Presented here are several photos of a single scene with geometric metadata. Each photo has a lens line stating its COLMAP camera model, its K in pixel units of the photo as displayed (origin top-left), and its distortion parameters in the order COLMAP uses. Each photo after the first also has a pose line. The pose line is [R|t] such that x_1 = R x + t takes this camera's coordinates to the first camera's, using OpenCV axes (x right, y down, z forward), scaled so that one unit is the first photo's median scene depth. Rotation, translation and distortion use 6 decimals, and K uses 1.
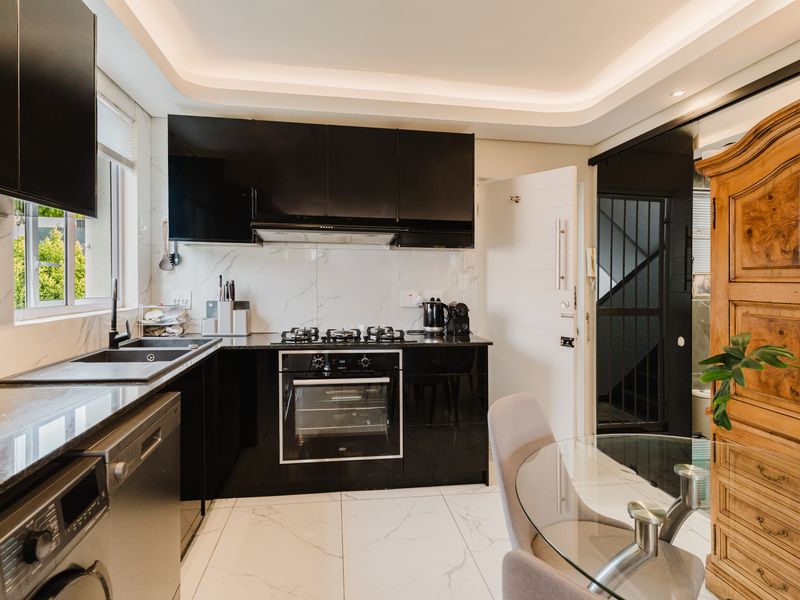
lens RADIAL K [[441.0, 0, 397.1], [0, 441.0, 286.6], [0, 0, 1]] dist [-0.000819, 0.000123]
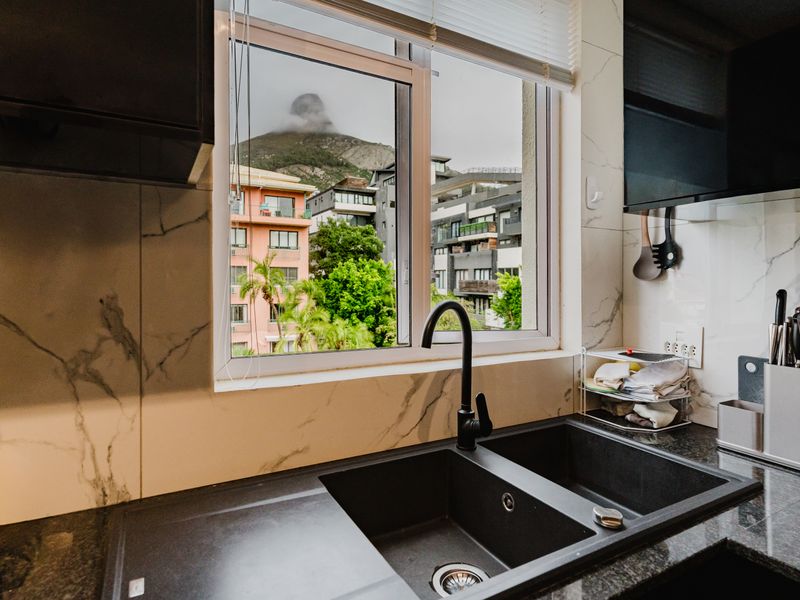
lens RADIAL K [[441.0, 0, 397.1], [0, 441.0, 286.6], [0, 0, 1]] dist [-0.000819, 0.000123]
pose [[0.342002, -0.000394, -0.939699, -0.173242], [-0.017590, 0.999822, -0.006821, -0.021646], [0.939534, 0.018862, 0.341935, 0.599784]]
